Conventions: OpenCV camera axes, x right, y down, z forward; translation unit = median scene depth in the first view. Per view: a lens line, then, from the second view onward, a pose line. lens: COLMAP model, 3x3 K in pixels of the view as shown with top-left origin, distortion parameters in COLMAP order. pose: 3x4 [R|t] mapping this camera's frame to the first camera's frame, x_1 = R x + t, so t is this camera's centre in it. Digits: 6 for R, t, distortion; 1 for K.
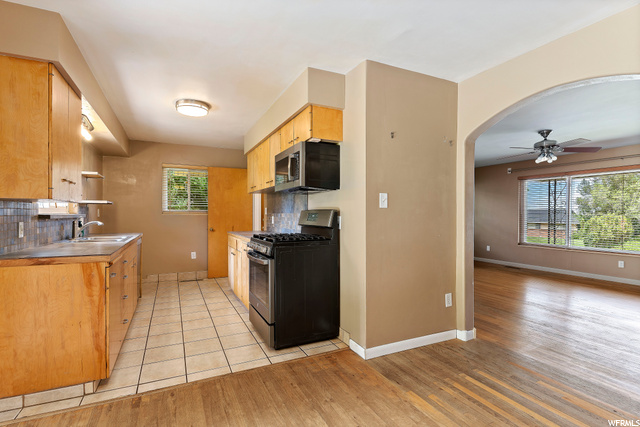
lens RADIAL K [[309.3, 0, 319.8], [0, 309.3, 217.0], [0, 0, 1]] dist [-0.003432, -0.000630]
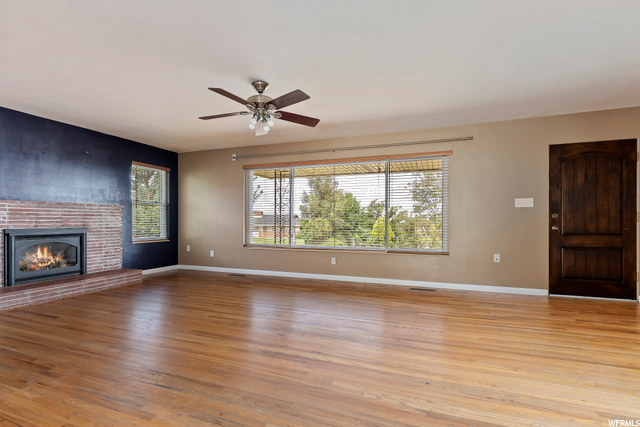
lens RADIAL K [[309.3, 0, 319.8], [0, 309.3, 217.0], [0, 0, 1]] dist [-0.003432, -0.000630]
pose [[0.726493, 0.004276, 0.687160, 0.579238], [0.006796, 0.999887, -0.013407, 0.058186], [-0.687140, 0.014410, 0.726382, 0.668977]]
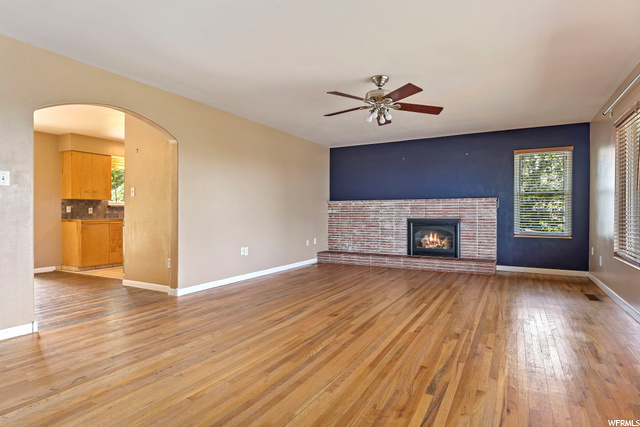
lens RADIAL K [[356.0, 0, 320.0], [0, 356.0, 213.5], [0, 0, 1]] dist [-0.021037, -0.000487]
pose [[0.577844, -0.005278, -0.816131, 2.188114], [-0.001583, 0.999970, -0.007588, 0.069631], [0.816146, 0.005676, 0.577818, 0.701636]]
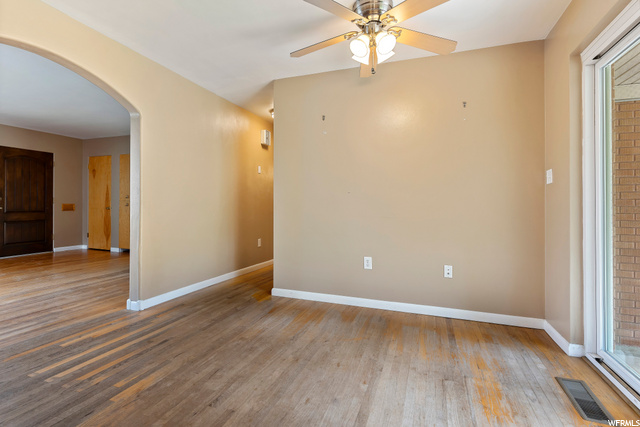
lens RADIAL K [[311.2, 0, 317.1], [0, 311.2, 207.4], [0, 0, 1]] dist [0.000443, 0.000079]
pose [[-0.691796, -0.014580, 0.721946, -0.466791], [-0.008451, 0.999891, 0.012096, 0.053763], [-0.722044, 0.002267, -0.691843, 0.881673]]
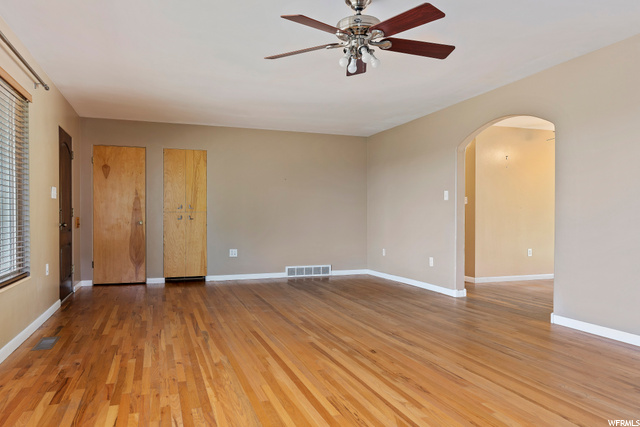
lens RADIAL K [[450.5, 0, 320.0], [0, 450.5, 213.5], [0, 0, 1]] dist [0.002322, 0.000685]
pose [[-0.994931, -0.001897, 0.100539, 1.200211], [-0.001453, 0.999989, 0.004491, 0.039807], [-0.100547, 0.004322, -0.994923, 2.731076]]
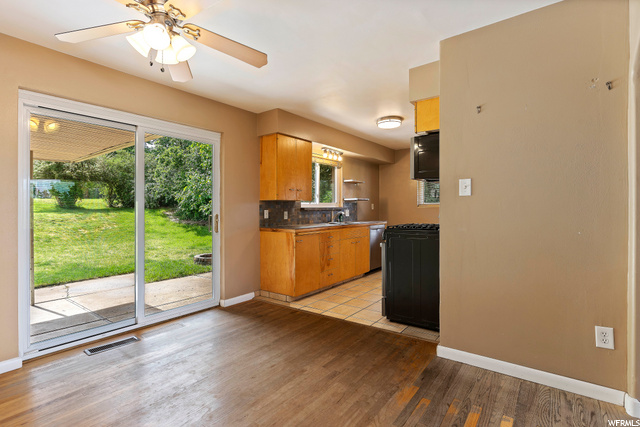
lens RADIAL K [[311.2, 0, 317.1], [0, 311.2, 207.4], [0, 0, 1]] dist [0.000443, 0.000079]
pose [[0.451226, -0.013108, -0.892313, 0.772676], [0.004583, 0.999913, -0.012371, 0.012383], [0.892398, 0.001493, 0.451247, 0.215237]]
